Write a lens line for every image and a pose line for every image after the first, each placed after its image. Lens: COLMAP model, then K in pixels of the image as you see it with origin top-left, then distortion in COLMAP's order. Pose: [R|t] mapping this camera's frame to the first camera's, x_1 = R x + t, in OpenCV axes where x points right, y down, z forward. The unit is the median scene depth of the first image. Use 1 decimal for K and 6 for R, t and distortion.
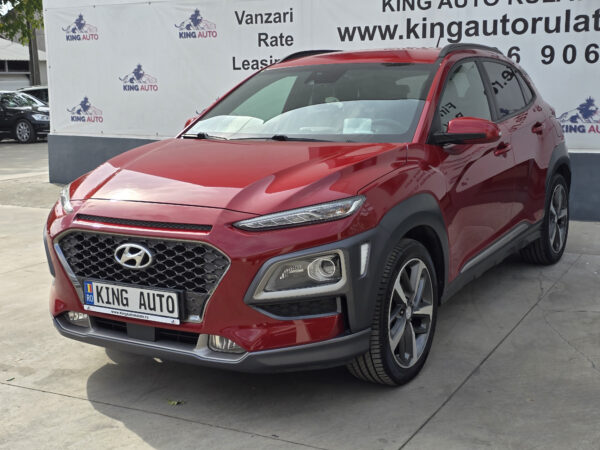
lens RADIAL K [[803.2, 0, 311.7], [0, 803.2, 215.0], [0, 0, 1]] dist [0.175697, -0.508874]
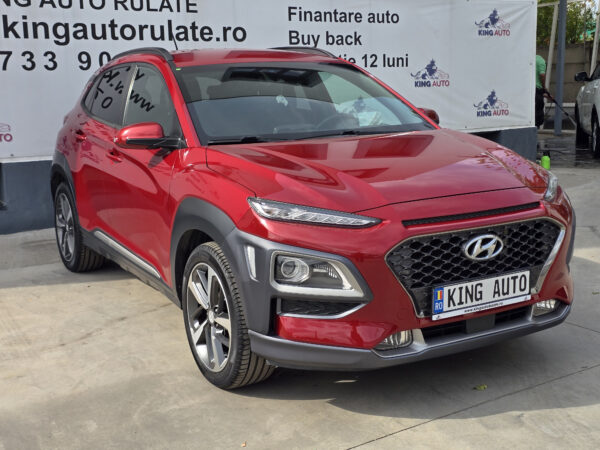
lens RADIAL K [[808.3, 0, 305.7], [0, 808.3, 212.7], [0, 0, 1]] dist [0.144724, -0.391750]
pose [[0.491842, -0.138676, 0.859570, -1.187772], [0.158414, 0.985010, 0.068270, -0.094571], [-0.856152, 0.102589, 0.506437, 0.681791]]
